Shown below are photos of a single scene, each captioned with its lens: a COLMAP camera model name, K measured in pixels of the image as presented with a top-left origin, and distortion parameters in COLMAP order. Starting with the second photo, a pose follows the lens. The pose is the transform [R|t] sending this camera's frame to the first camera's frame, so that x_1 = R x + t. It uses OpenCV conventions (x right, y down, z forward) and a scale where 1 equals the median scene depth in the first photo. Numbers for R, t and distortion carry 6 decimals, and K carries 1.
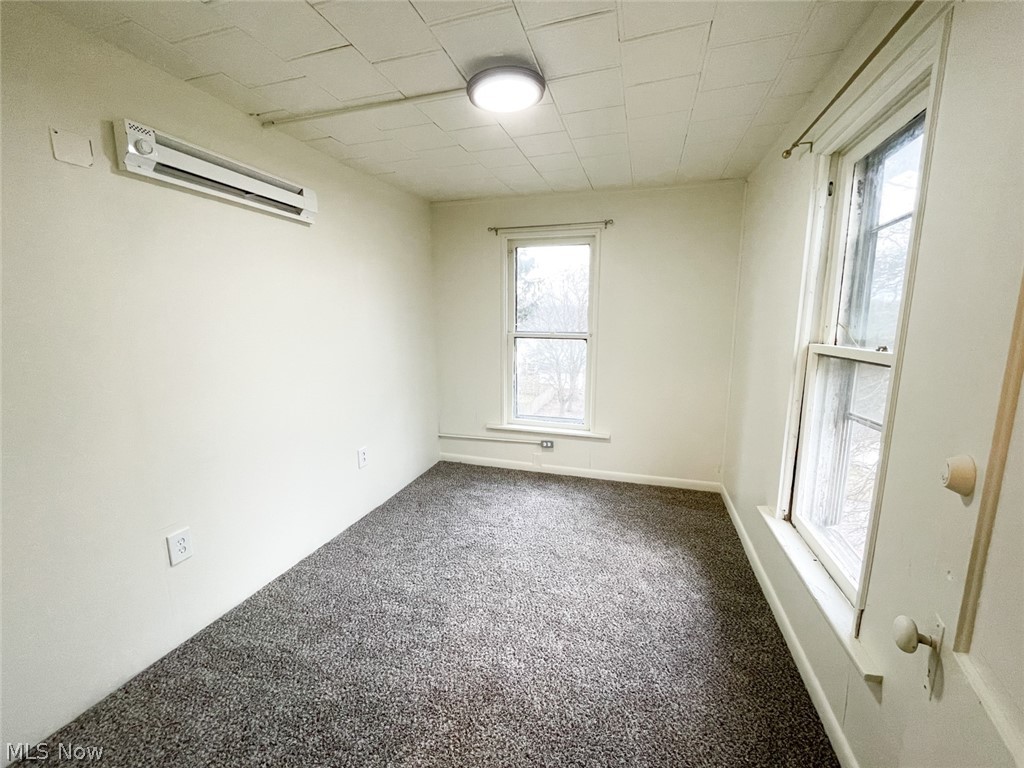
lens RADIAL K [[415.1, 0, 514.5], [0, 415.1, 383.6], [0, 0, 1]] dist [-0.004145, -0.000428]
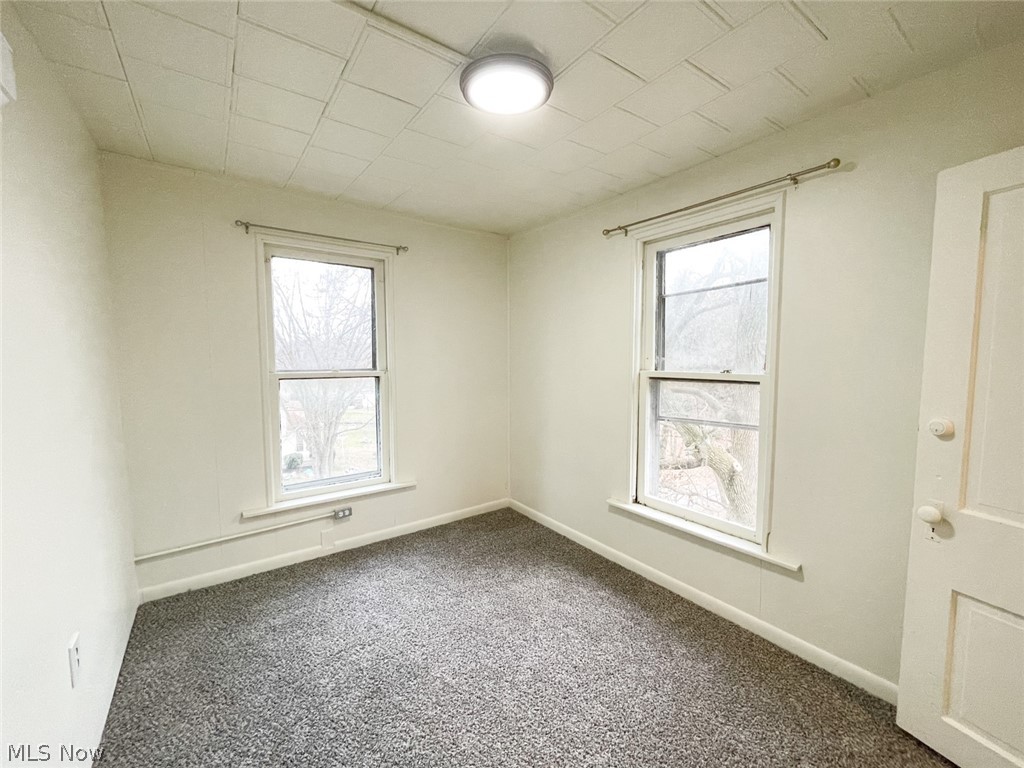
lens RADIAL K [[415.1, 0, 515.0], [0, 415.1, 384.2], [0, 0, 1]] dist [-0.004145, -0.000428]
pose [[0.594846, -0.064631, 0.801237, -0.348432], [0.124299, 0.992169, -0.012249, -0.046010], [-0.794171, 0.106880, 0.598222, 0.262980]]
